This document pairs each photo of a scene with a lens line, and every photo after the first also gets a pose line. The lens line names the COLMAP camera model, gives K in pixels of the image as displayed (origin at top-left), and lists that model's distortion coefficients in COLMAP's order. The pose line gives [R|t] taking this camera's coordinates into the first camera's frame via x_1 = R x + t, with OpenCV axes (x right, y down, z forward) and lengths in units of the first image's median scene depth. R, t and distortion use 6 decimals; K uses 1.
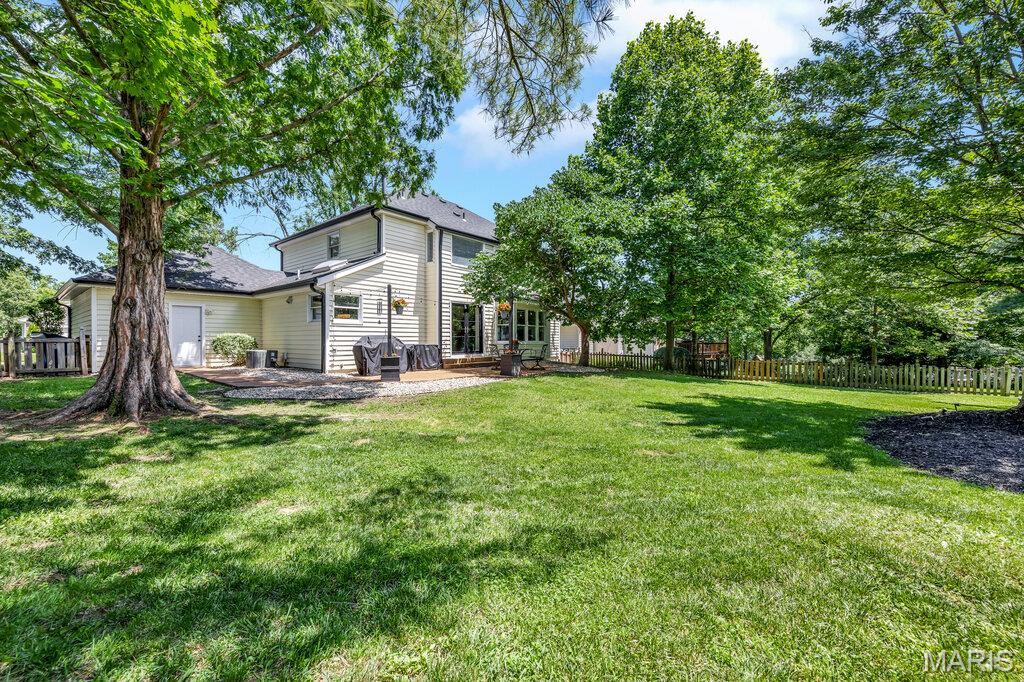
lens RADIAL K [[404.1, 0, 512.7], [0, 404.1, 341.3], [0, 0, 1]] dist [0.001416, 0.000253]
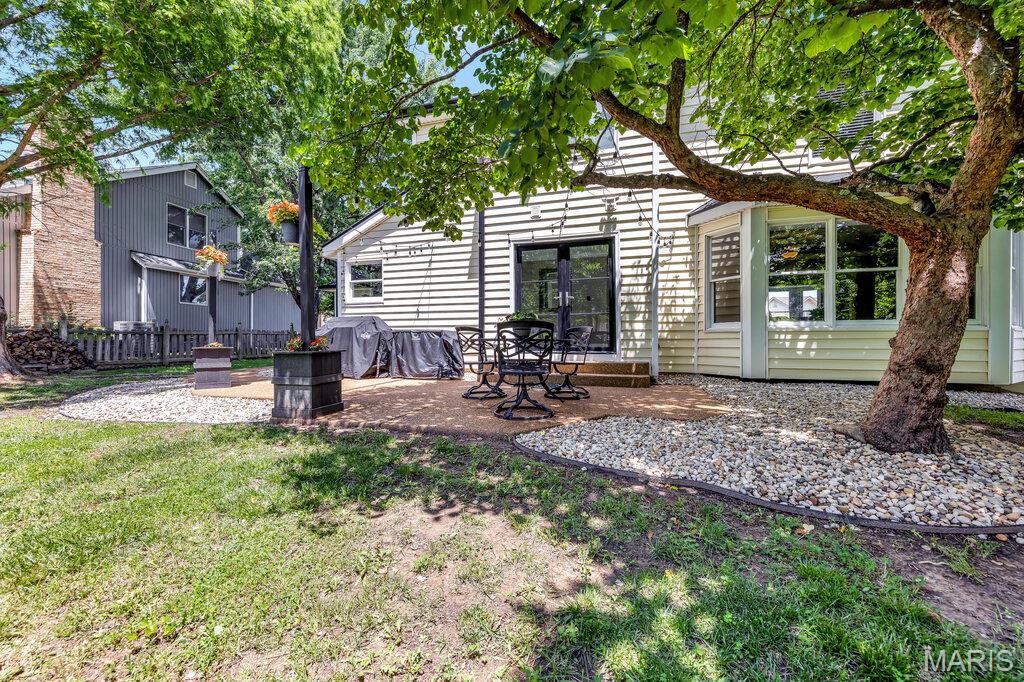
lens RADIAL K [[404.1, 0, 511.8], [0, 404.1, 339.8], [0, 0, 1]] dist [0.001416, 0.000253]
pose [[0.368346, -0.006759, -0.929664, 0.327400], [-0.001831, 0.999966, -0.007996, 0.024267], [0.929687, 0.004648, 0.368321, 0.920157]]
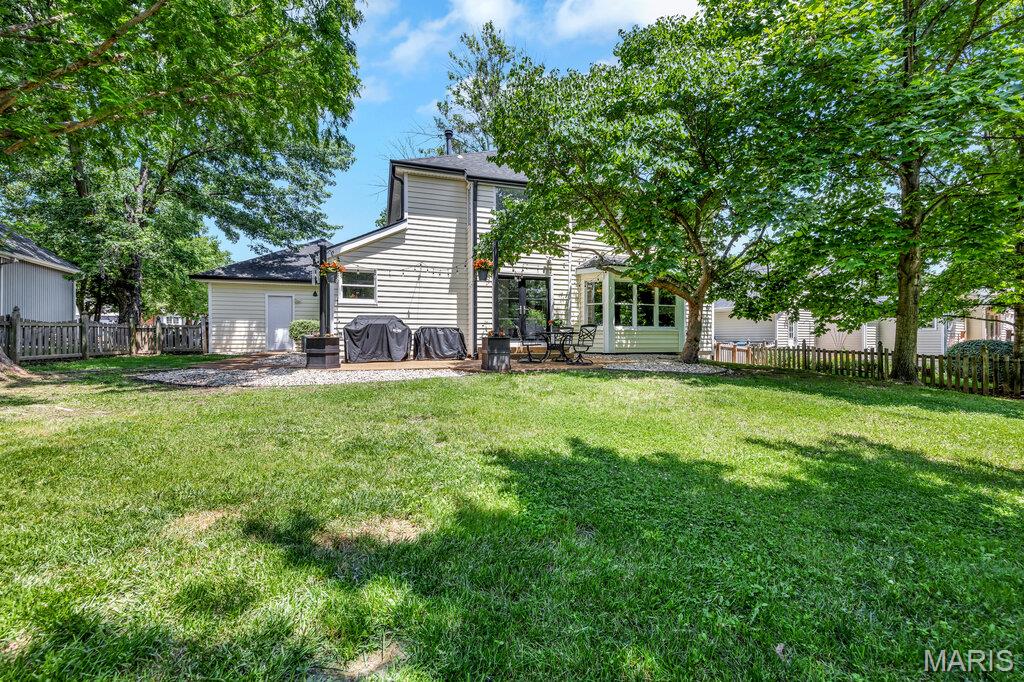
lens RADIAL K [[404.1, 0, 515.5], [0, 404.1, 339.5], [0, 0, 1]] dist [0.001416, 0.000253]
pose [[0.842483, -0.001047, -0.538722, 0.331049], [-0.000202, 0.999997, -0.002260, 0.033532], [0.538723, 0.002013, 0.842481, 0.418827]]
